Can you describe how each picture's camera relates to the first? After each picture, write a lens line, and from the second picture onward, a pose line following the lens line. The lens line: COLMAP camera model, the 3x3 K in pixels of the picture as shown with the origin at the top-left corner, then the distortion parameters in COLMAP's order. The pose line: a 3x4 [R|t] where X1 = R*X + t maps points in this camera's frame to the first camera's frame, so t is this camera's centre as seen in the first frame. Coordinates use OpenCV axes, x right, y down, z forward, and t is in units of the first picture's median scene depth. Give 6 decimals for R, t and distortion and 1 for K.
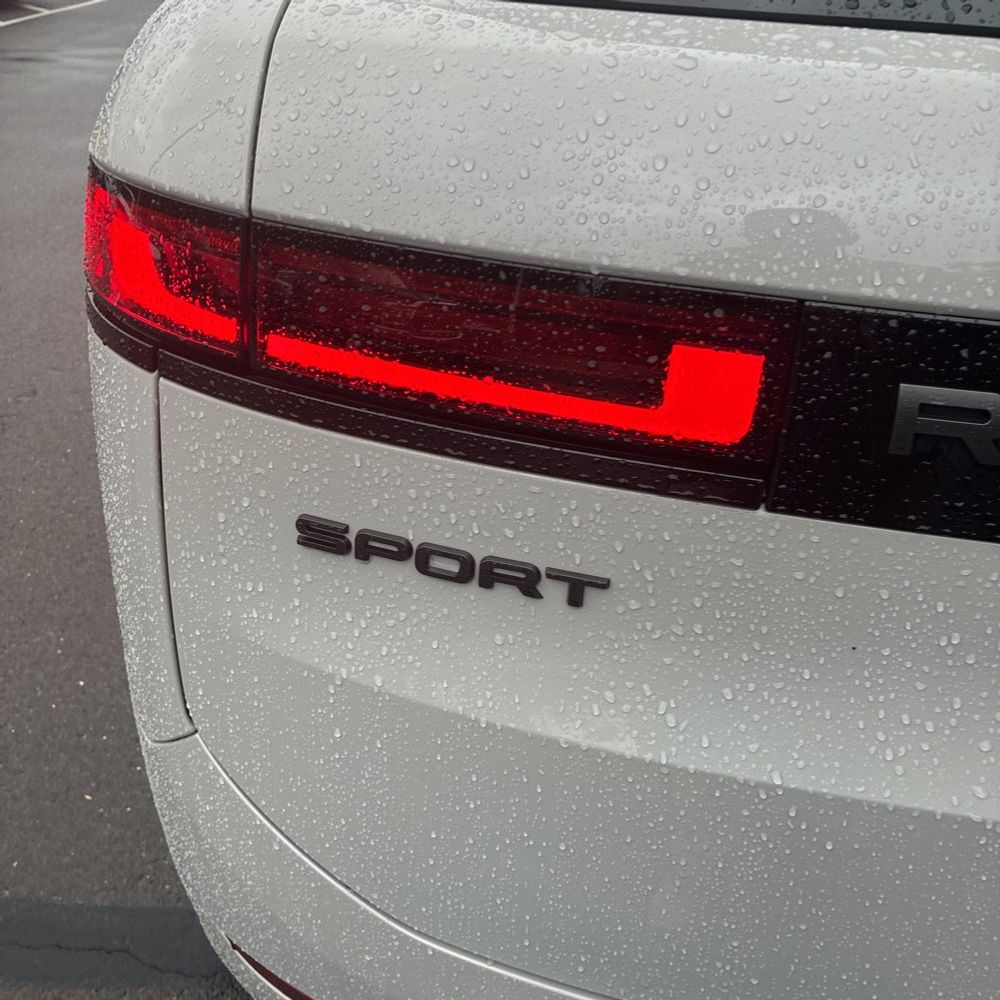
lens RADIAL K [[1007.5, 0, 504.5], [0, 1007.5, 493.7], [0, 0, 1]] dist [0.022246, 0.000000]
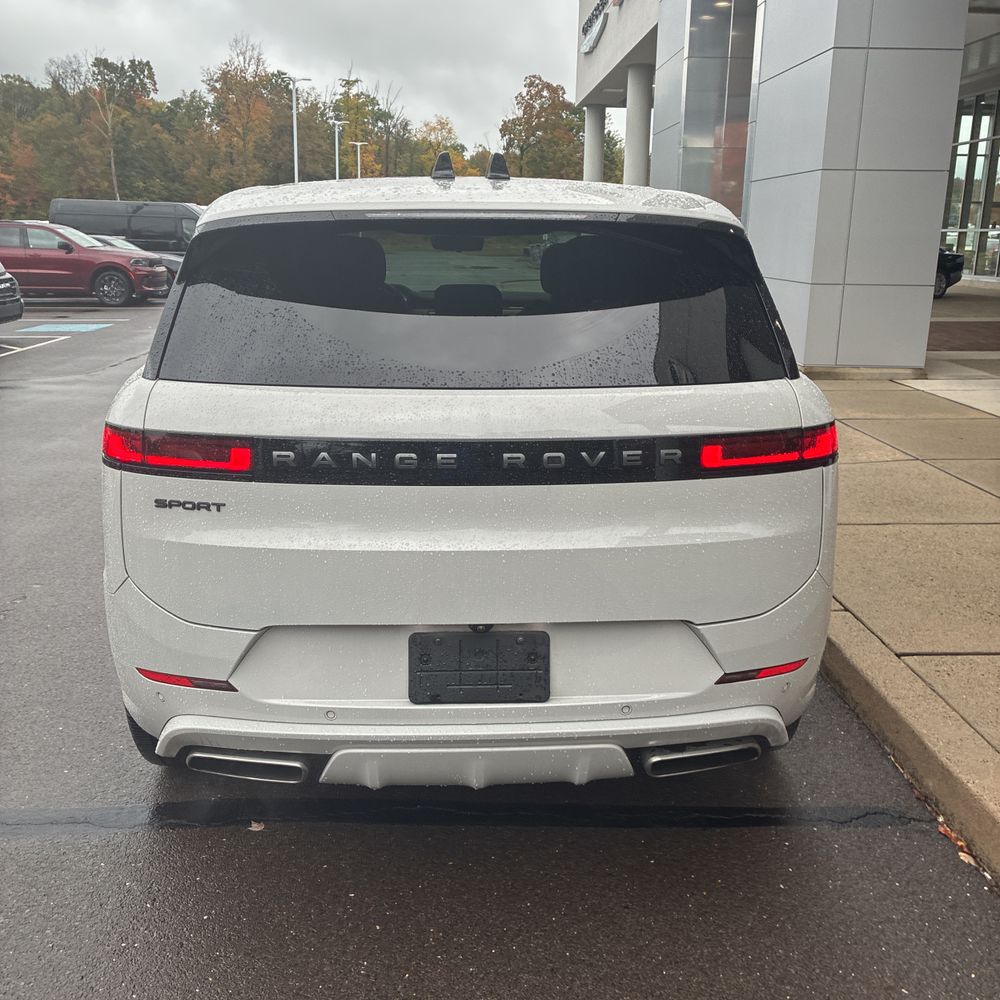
lens RADIAL K [[1007.5, 0, 491.8], [0, 1007.5, 505.9], [0, 0, 1]] dist [0.022246, 0.000000]
pose [[0.997338, -0.055083, 0.047773, 0.897772], [0.065583, 0.964015, -0.257631, 1.111651], [-0.031862, 0.260078, 0.965062, -2.792844]]
